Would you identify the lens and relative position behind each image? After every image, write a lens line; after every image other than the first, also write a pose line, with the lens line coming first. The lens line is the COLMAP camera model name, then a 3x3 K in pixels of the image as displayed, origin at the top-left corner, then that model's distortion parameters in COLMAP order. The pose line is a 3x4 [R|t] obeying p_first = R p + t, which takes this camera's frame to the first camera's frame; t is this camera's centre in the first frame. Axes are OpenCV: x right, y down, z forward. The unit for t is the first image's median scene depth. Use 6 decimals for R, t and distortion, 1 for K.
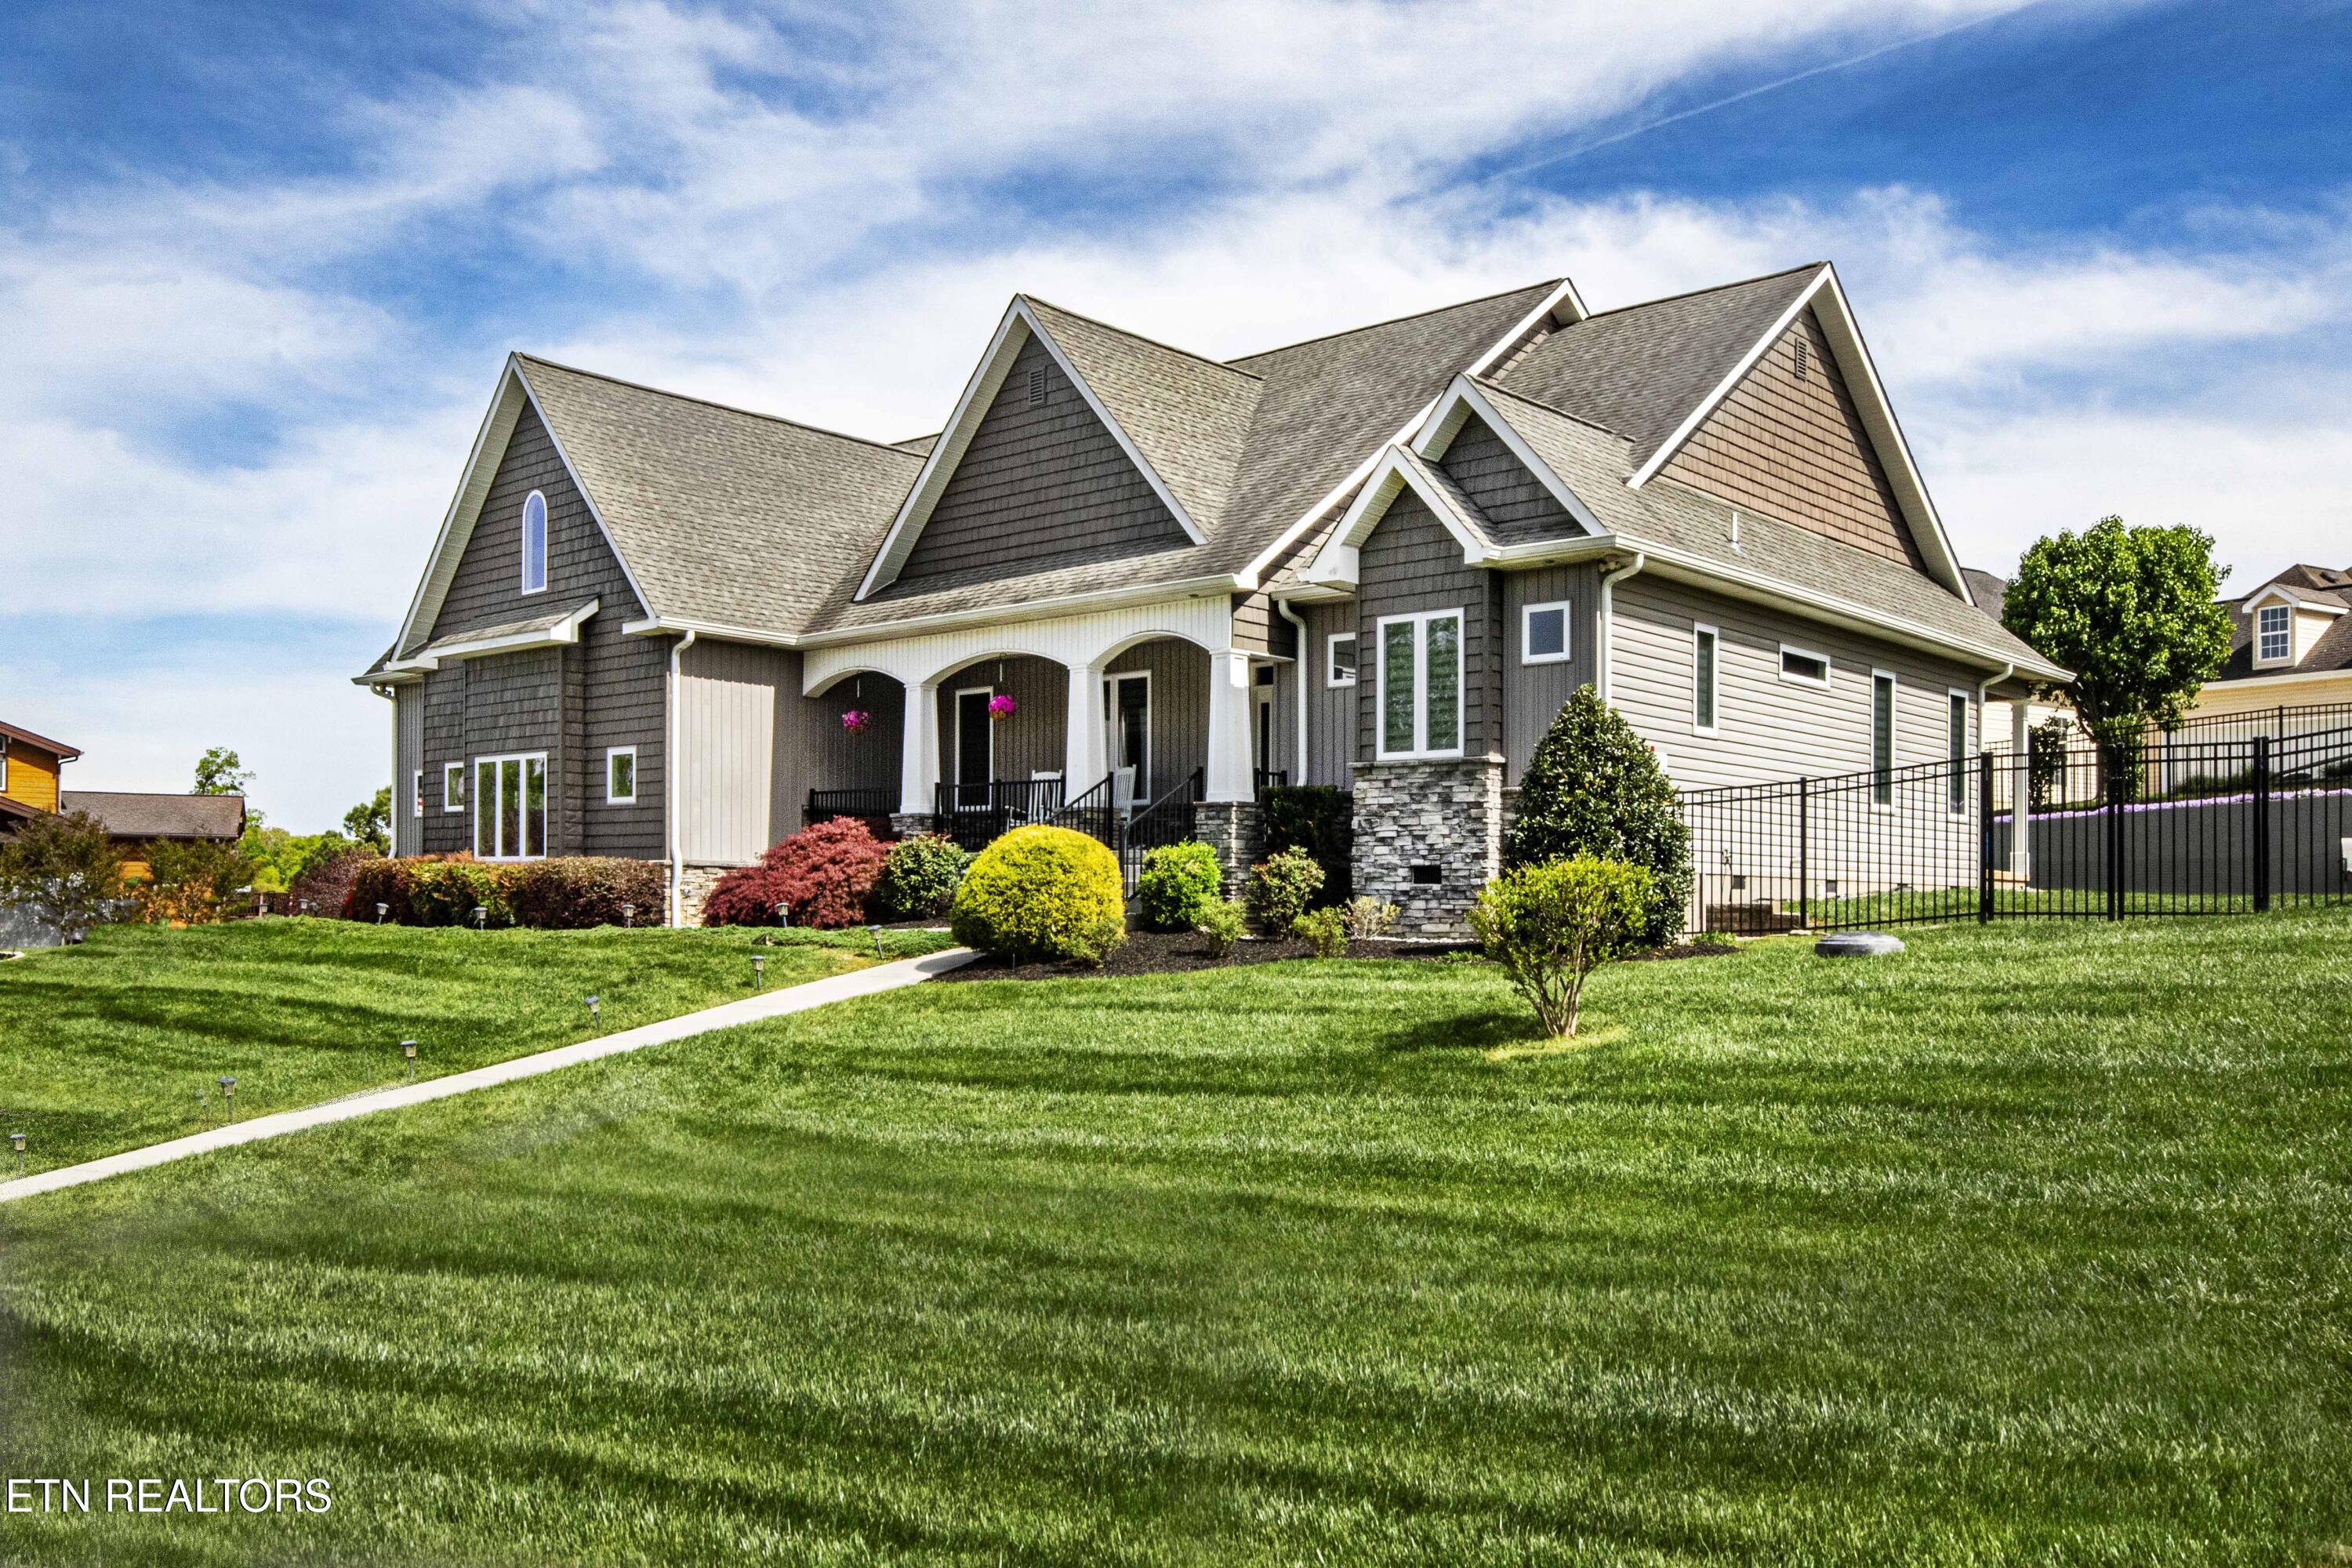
lens RADIAL K [[1825.4, 0, 1176.0], [0, 1825.4, 784.0], [0, 0, 1]] dist [0.039168, 0.002476]
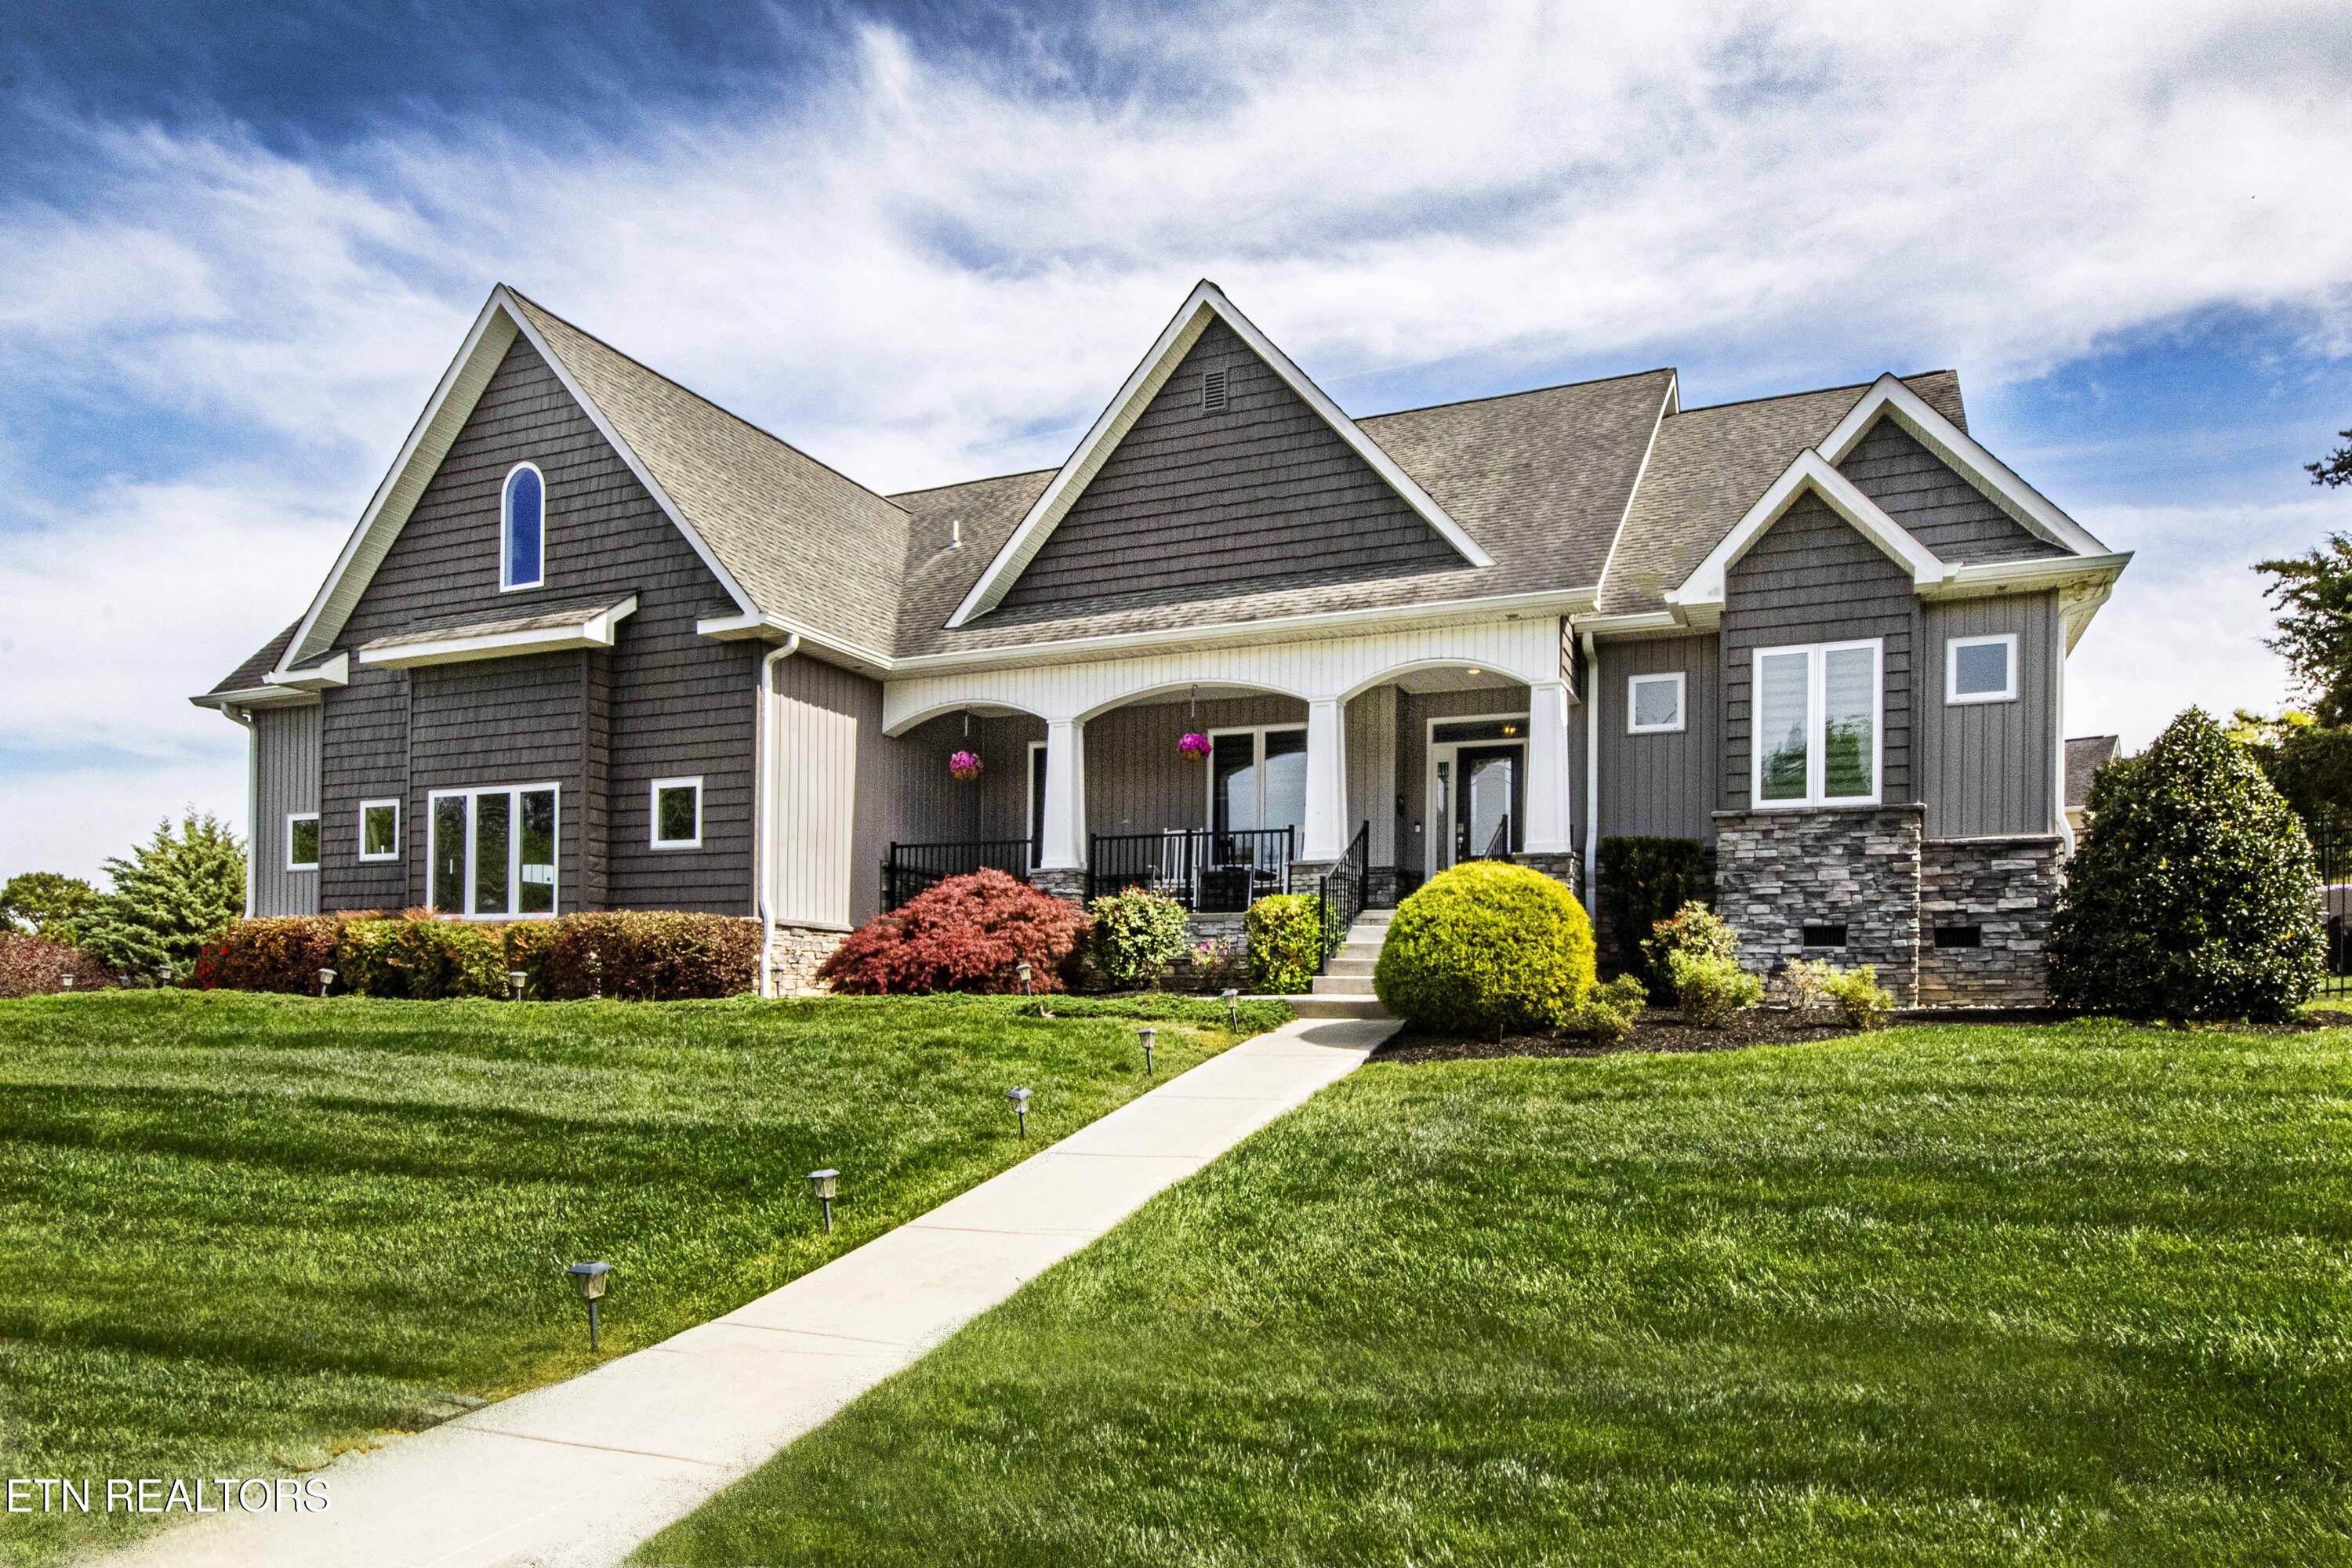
lens RADIAL K [[1367.8, 0, 1175.4], [0, 1367.8, 924.9], [0, 0, 1]] dist [0.015796, -0.002781]
pose [[0.945752, 0.020870, 0.324218, -0.300730], [-0.023136, 0.999727, 0.003137, 0.039013], [-0.324064, -0.010468, 0.945977, 0.369884]]
